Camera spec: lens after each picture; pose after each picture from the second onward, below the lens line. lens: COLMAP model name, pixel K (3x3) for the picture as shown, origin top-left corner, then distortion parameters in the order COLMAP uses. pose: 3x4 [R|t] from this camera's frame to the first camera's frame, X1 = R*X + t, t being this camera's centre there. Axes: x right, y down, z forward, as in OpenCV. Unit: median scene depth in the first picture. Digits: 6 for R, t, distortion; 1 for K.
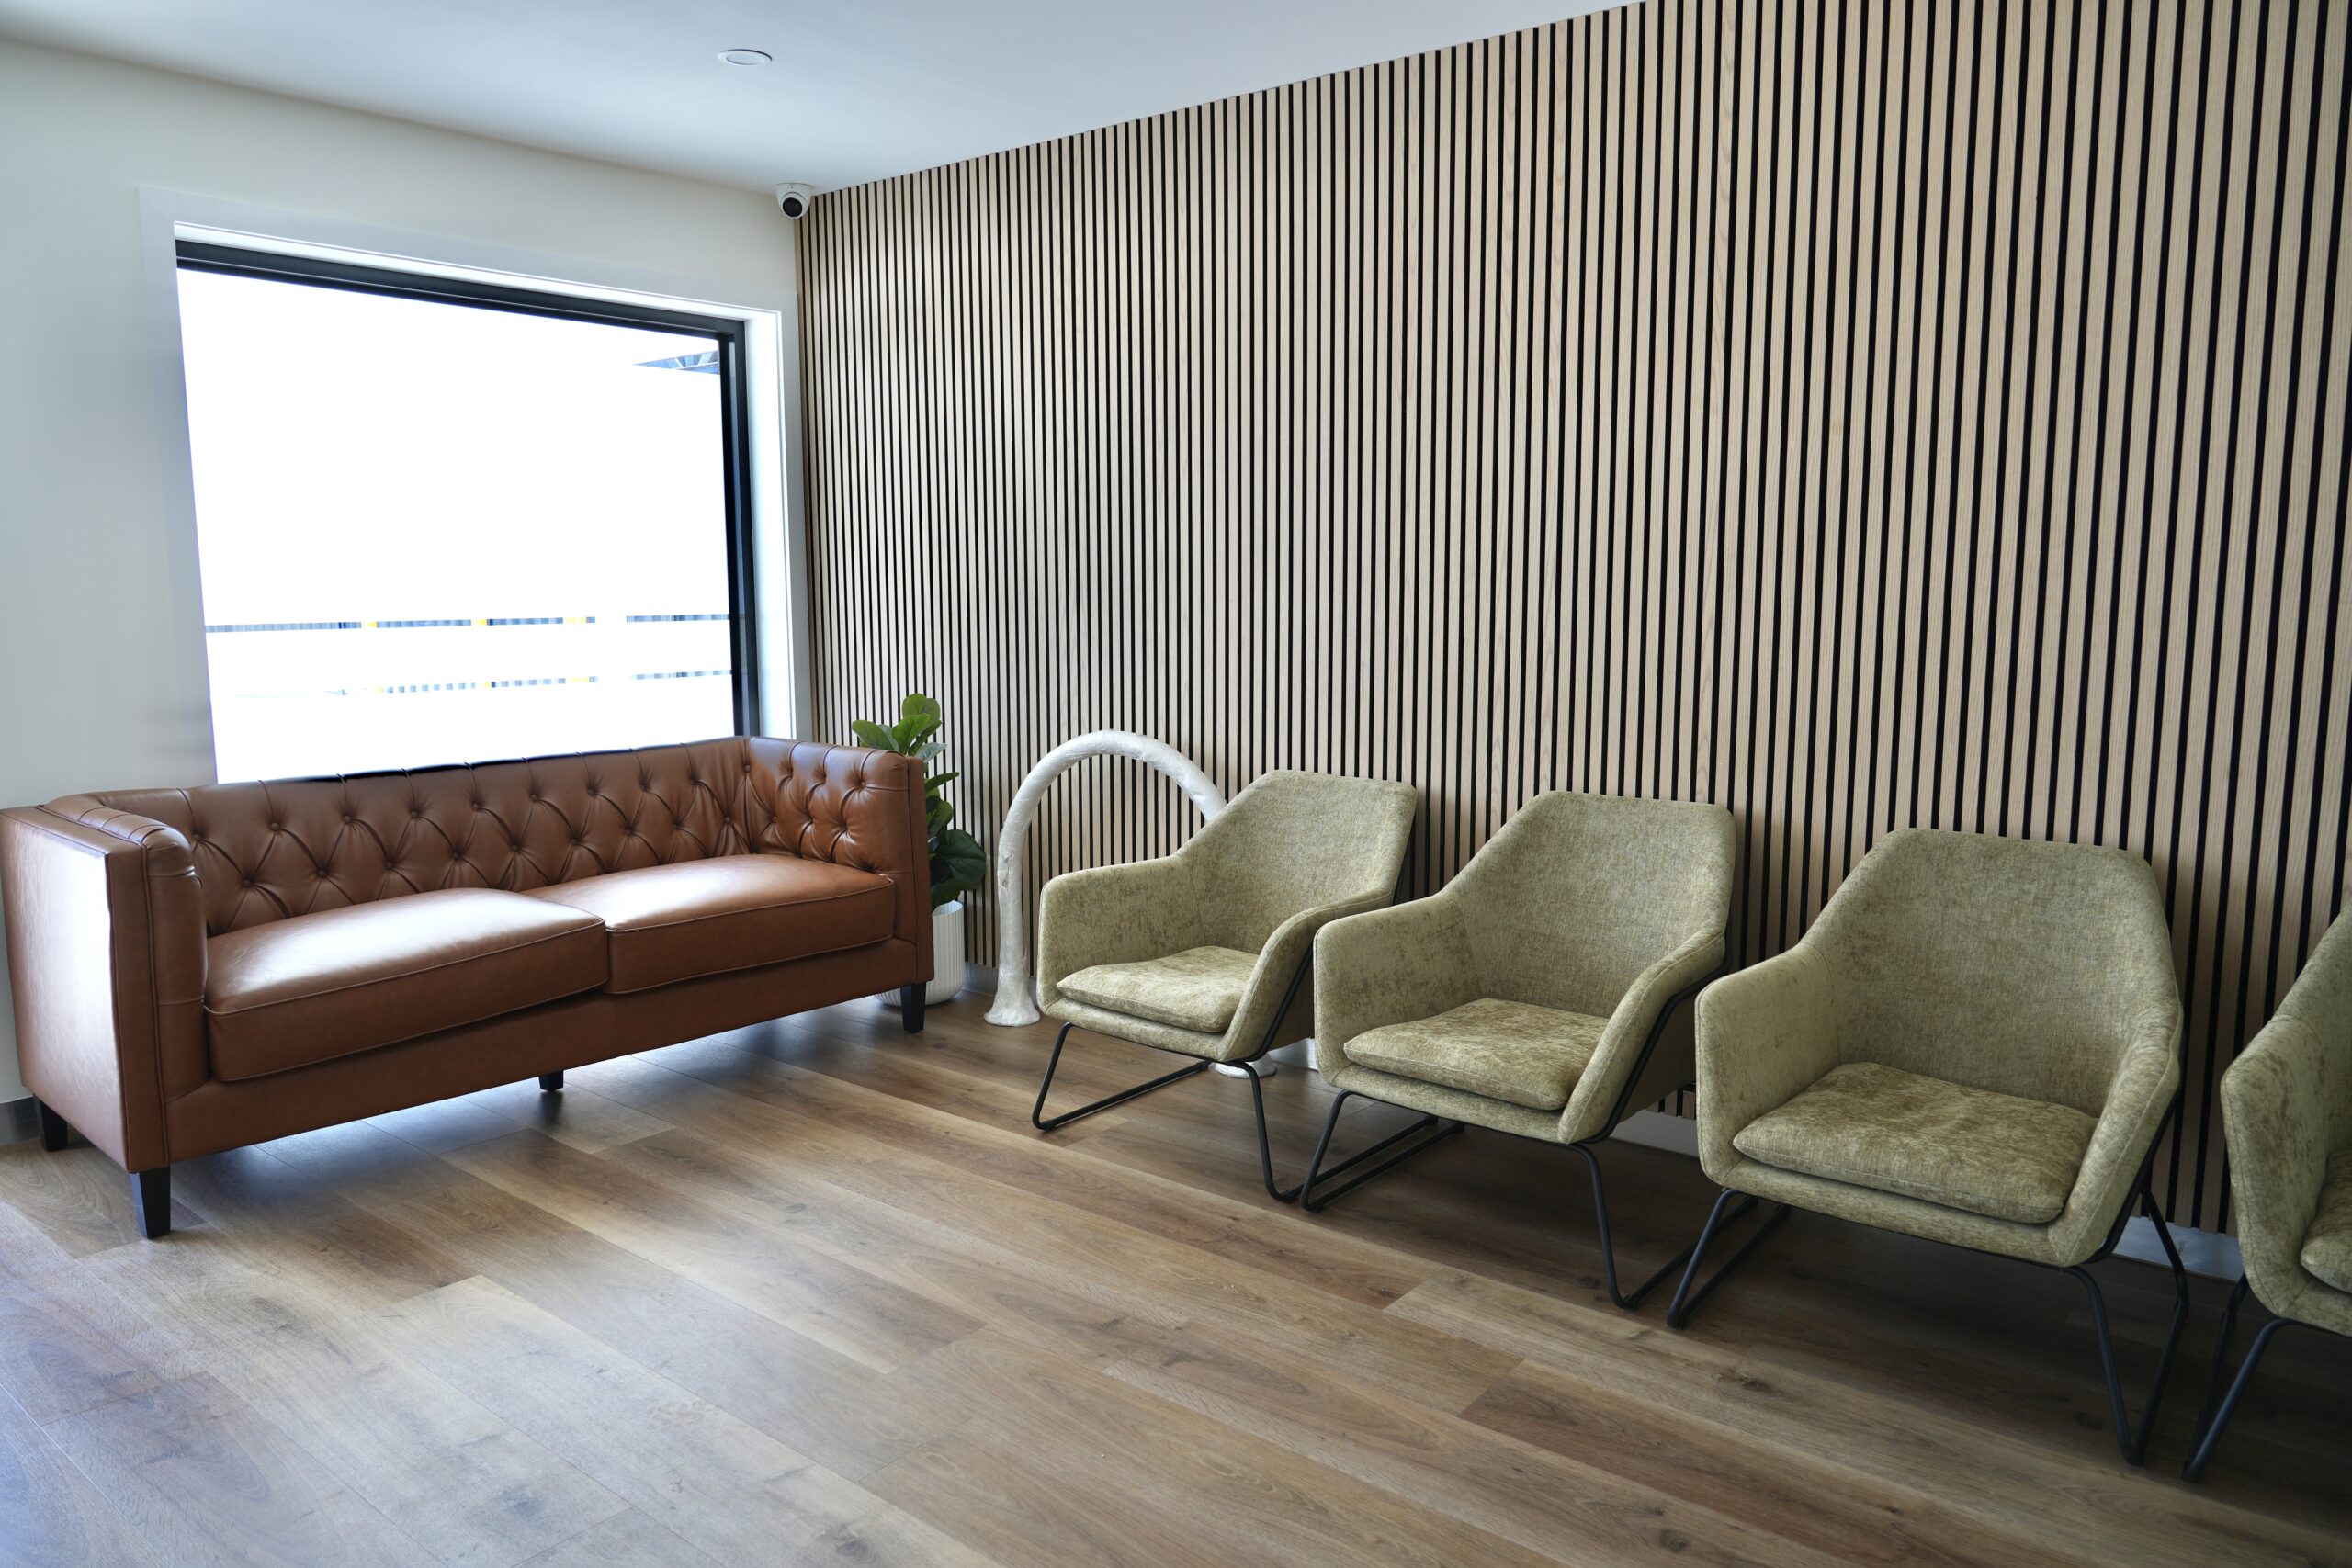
lens RADIAL K [[1596.0, 0, 1178.4], [0, 1596.0, 768.3], [0, 0, 1]] dist [-0.024052, 0.015325]
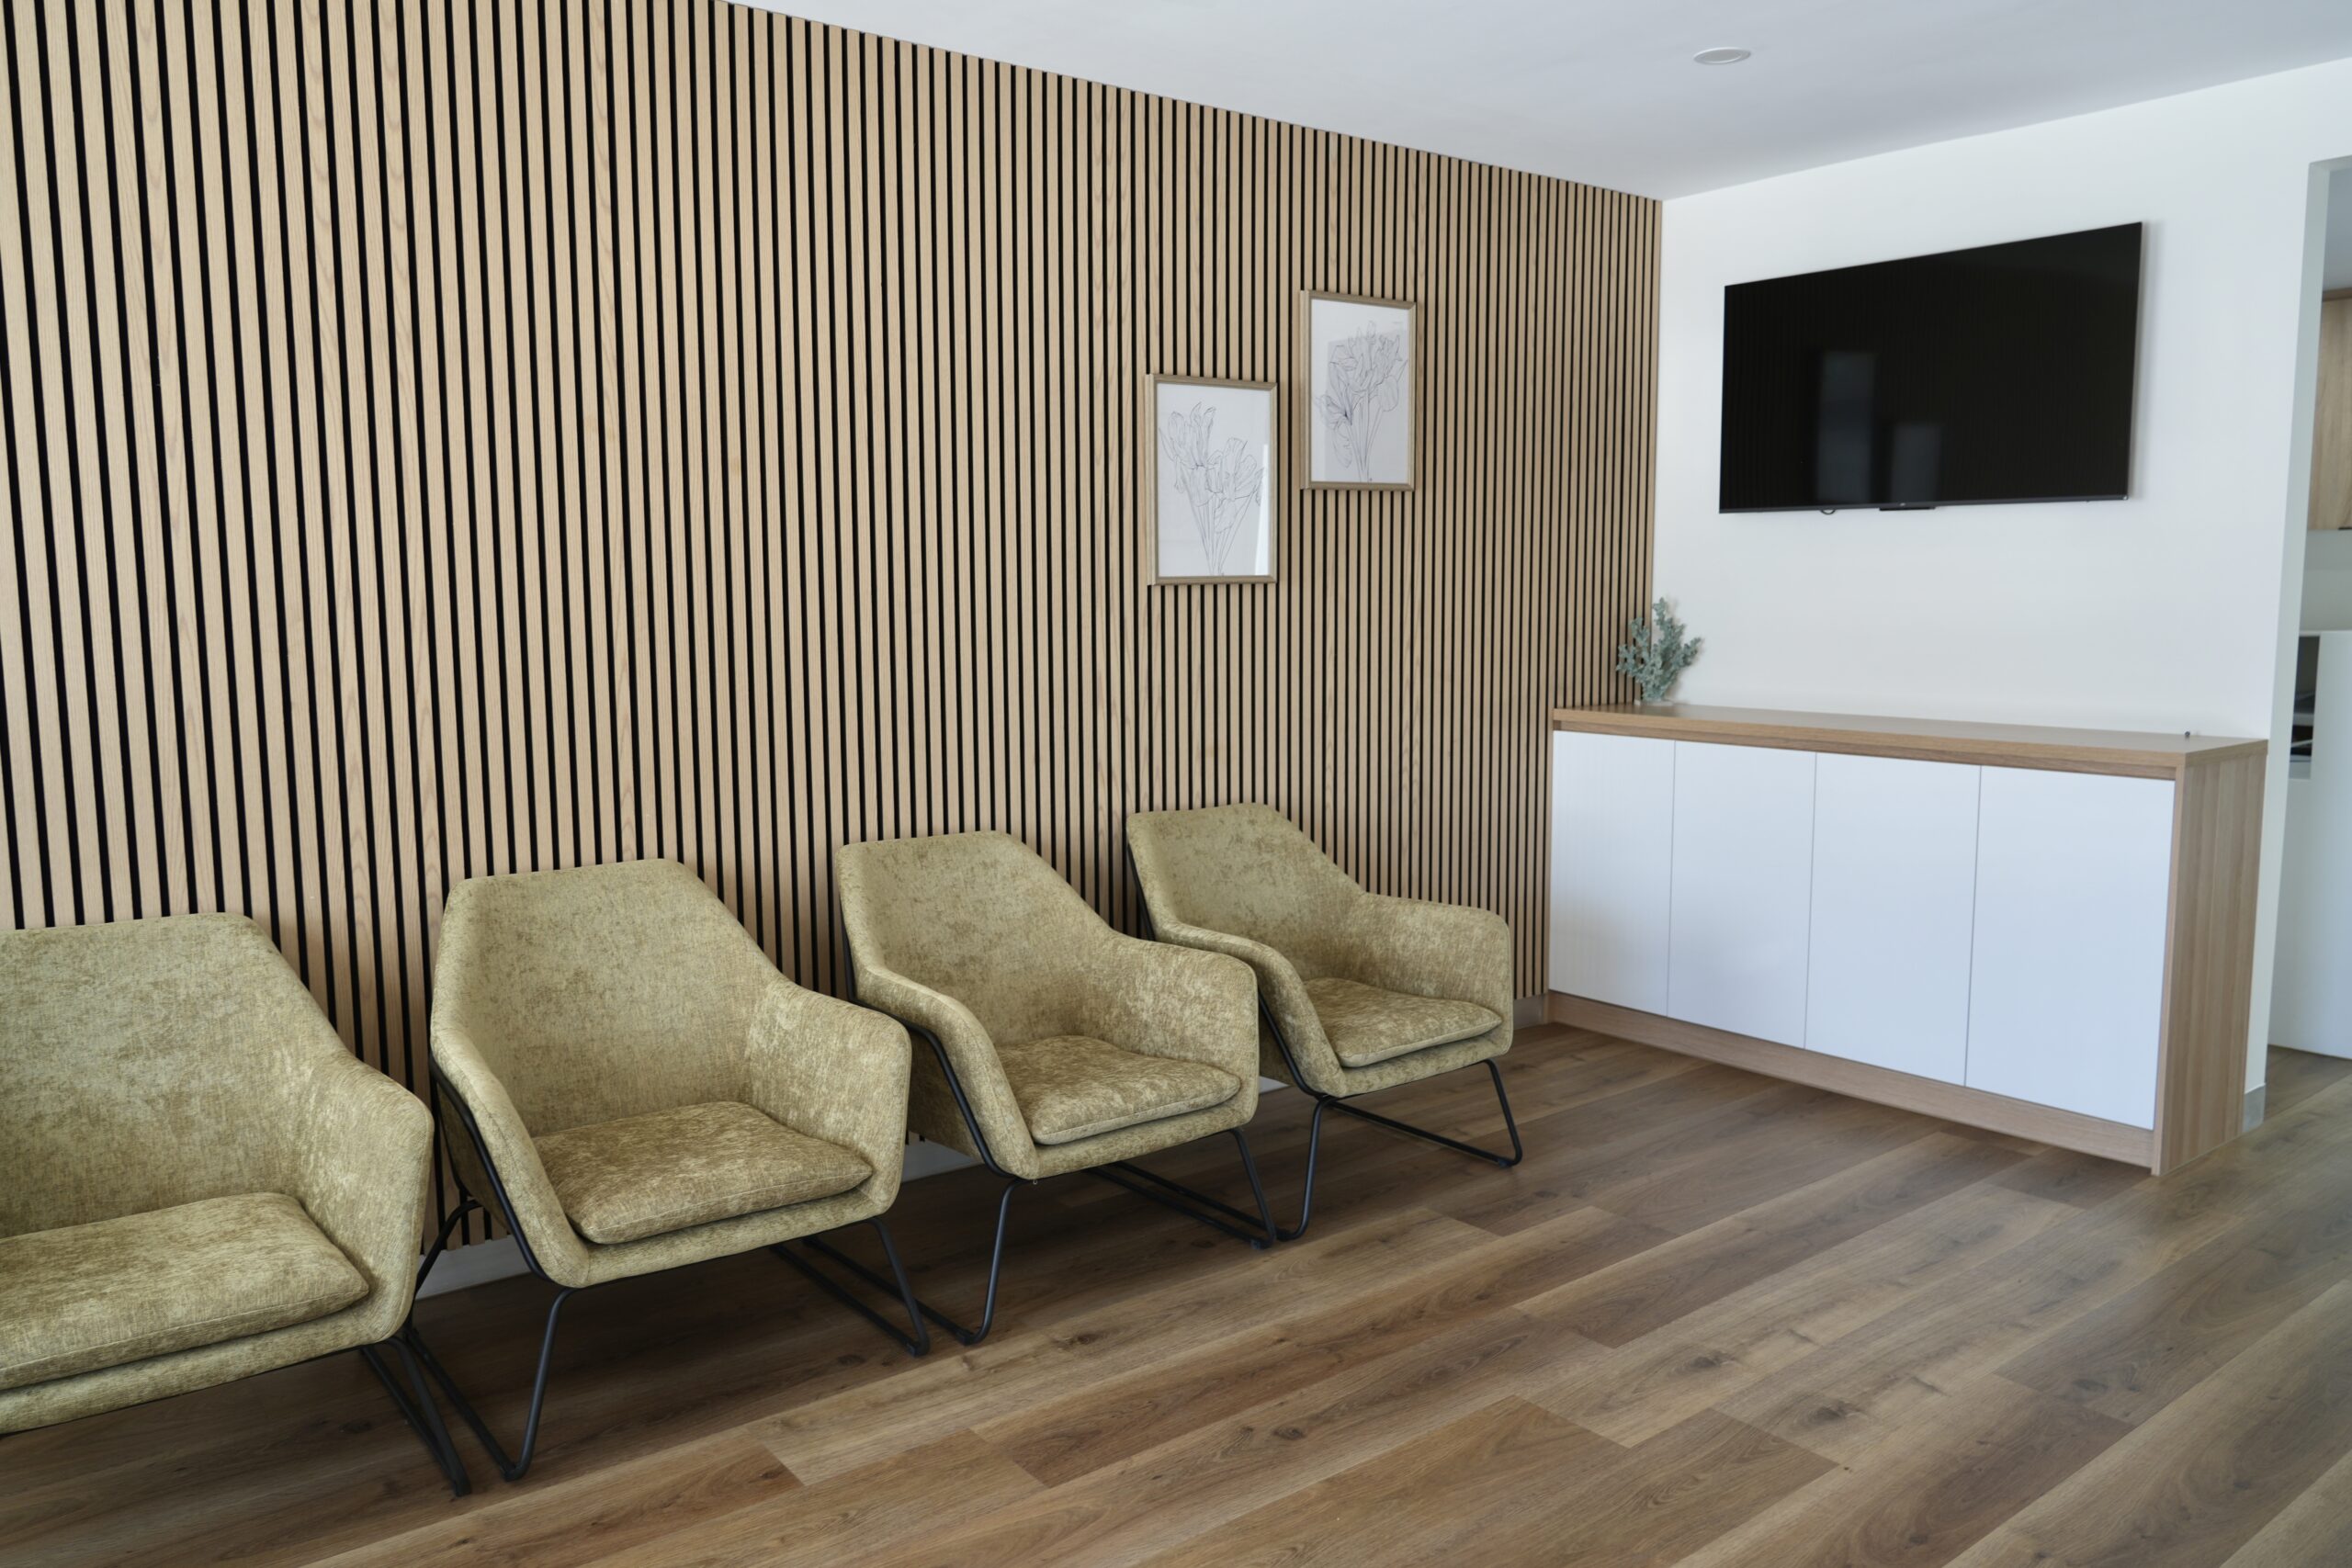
lens RADIAL K [[1685.8, 0, 1178.0], [0, 1685.8, 796.5], [0, 0, 1]] dist [-0.008124, 0.000167]
pose [[0.215957, -0.113469, 0.969787, -0.675993], [0.123384, 0.988434, 0.088175, -0.077222], [-0.968576, 0.100615, 0.227459, 0.589374]]
